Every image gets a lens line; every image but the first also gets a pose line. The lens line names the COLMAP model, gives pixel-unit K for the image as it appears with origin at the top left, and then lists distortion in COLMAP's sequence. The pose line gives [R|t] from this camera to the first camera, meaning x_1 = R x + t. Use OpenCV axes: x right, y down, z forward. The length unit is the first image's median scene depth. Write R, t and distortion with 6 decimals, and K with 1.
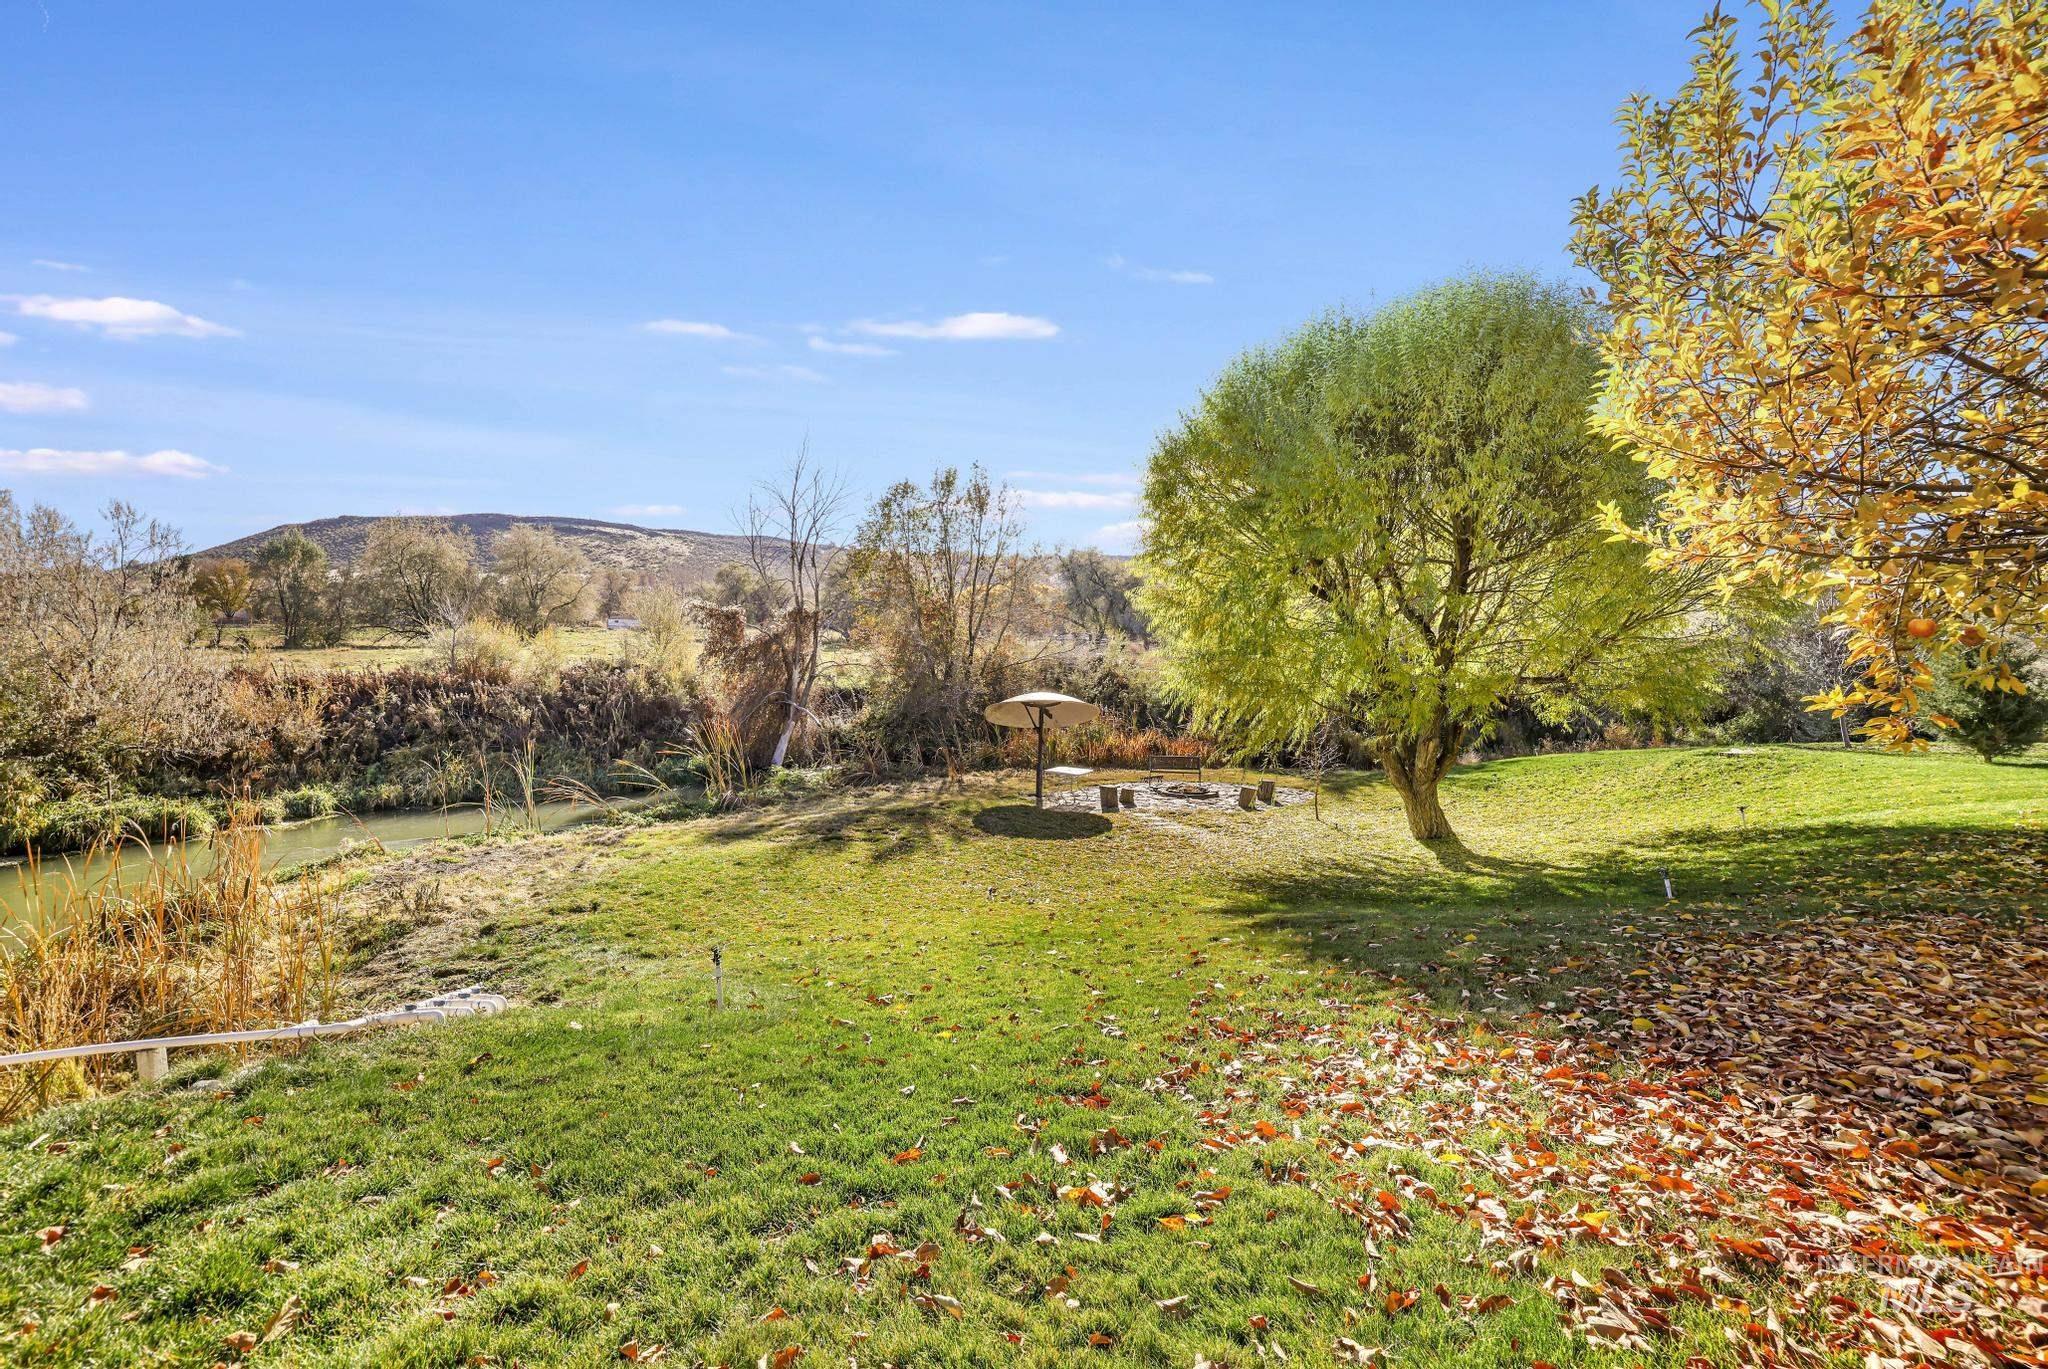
lens RADIAL K [[897.1, 0, 1016.2], [0, 897.1, 677.5], [0, 0, 1]] dist [-0.003651, -0.000206]
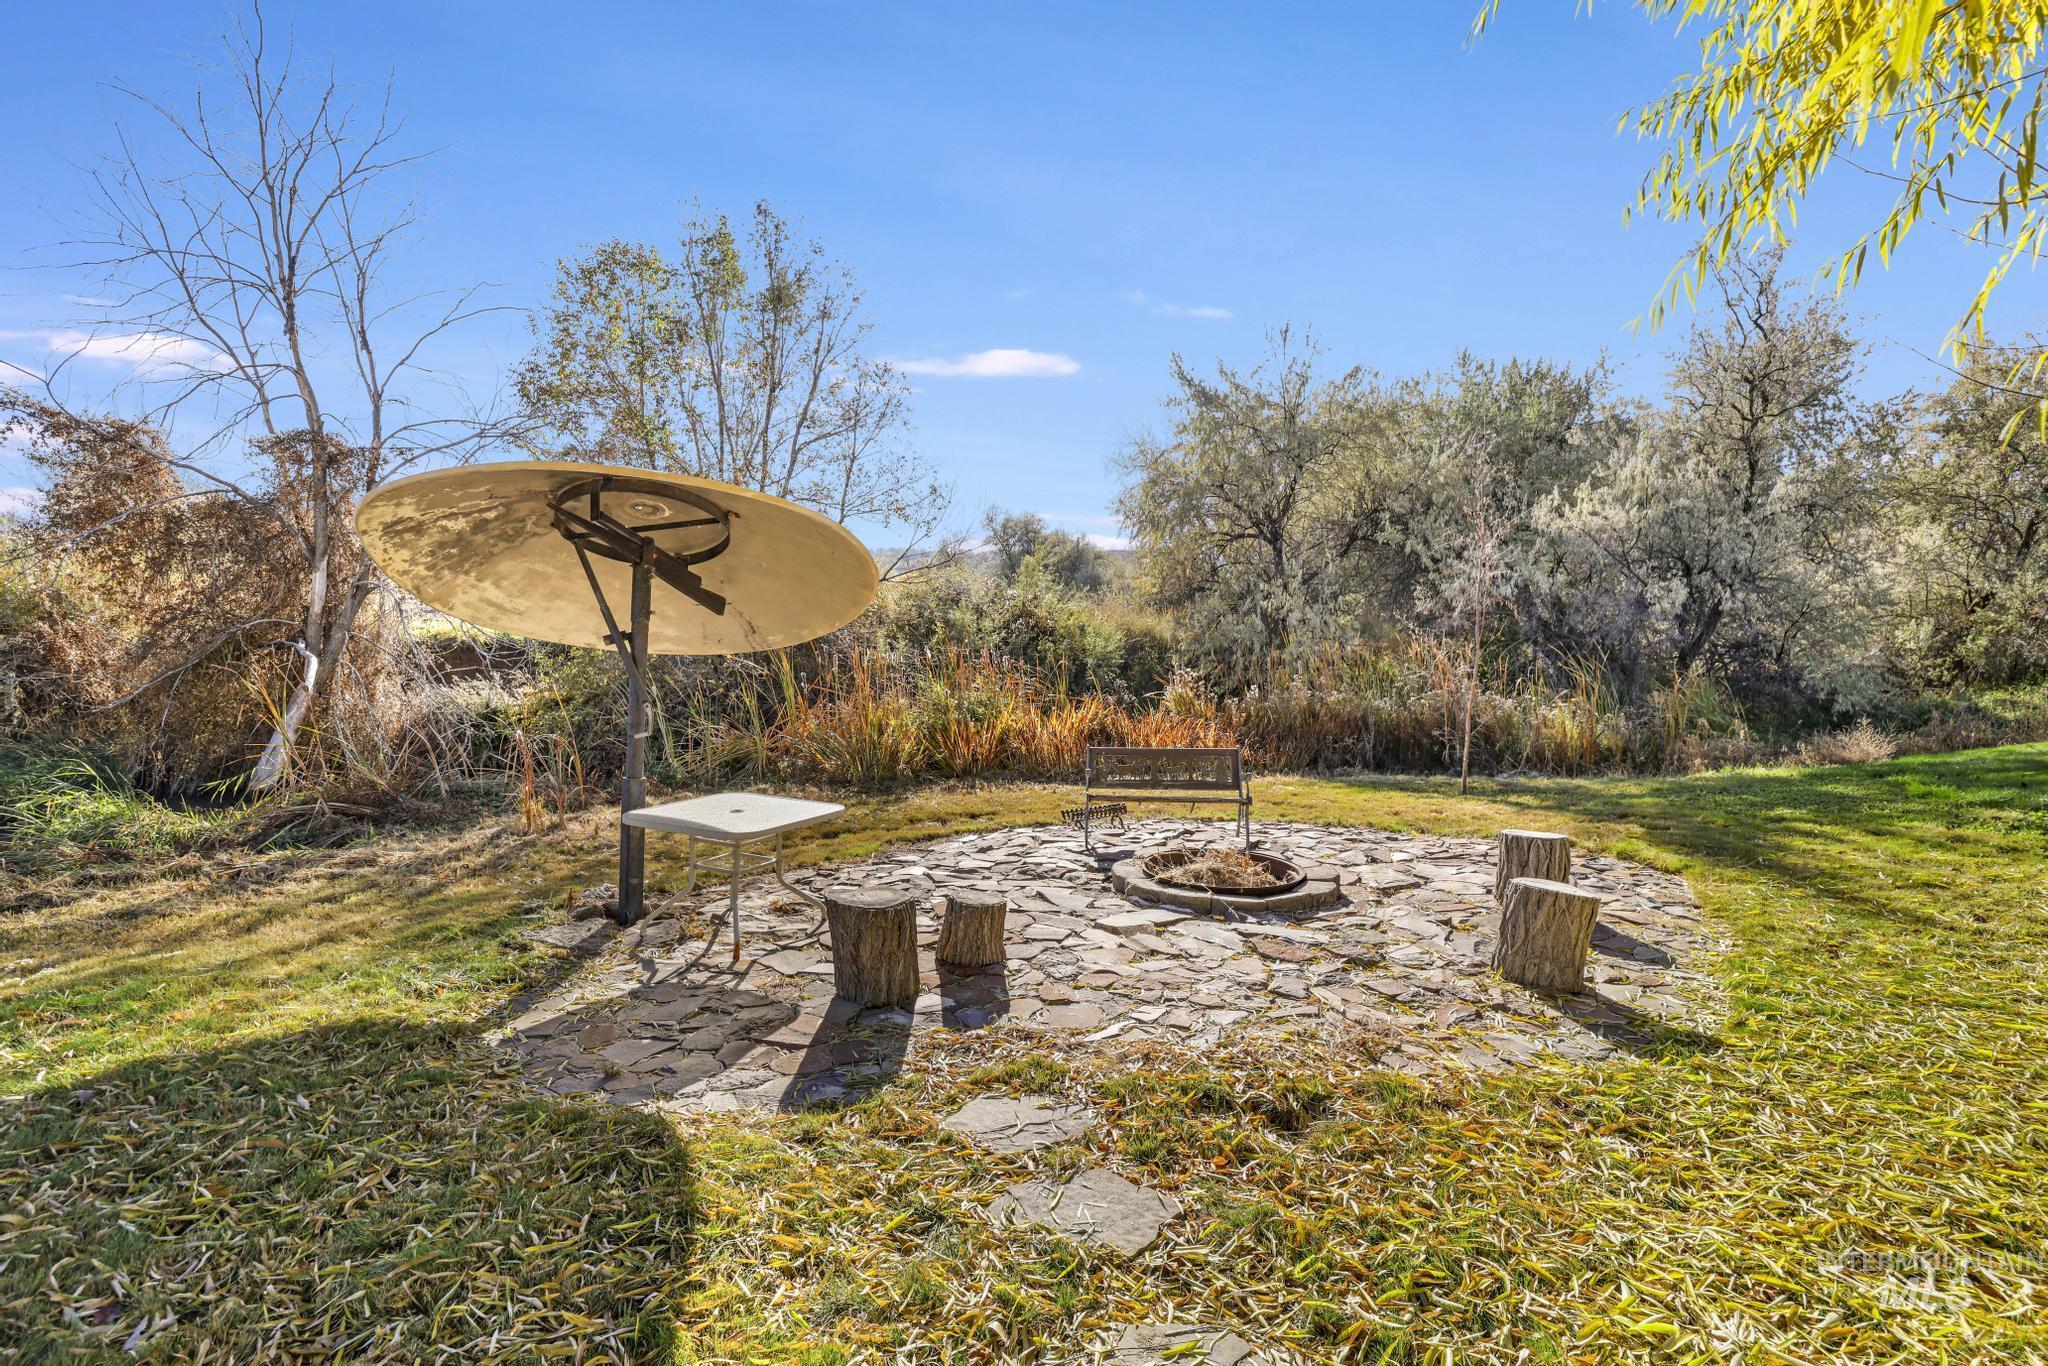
lens RADIAL K [[897.1, 0, 1027.5], [0, 897.1, 683.9], [0, 0, 1]] dist [-0.003651, -0.000206]
pose [[0.997523, -0.008068, 0.069880, 0.075717], [0.007837, 0.999963, 0.003590, 0.045525], [-0.069906, -0.003034, 0.997549, 0.486690]]
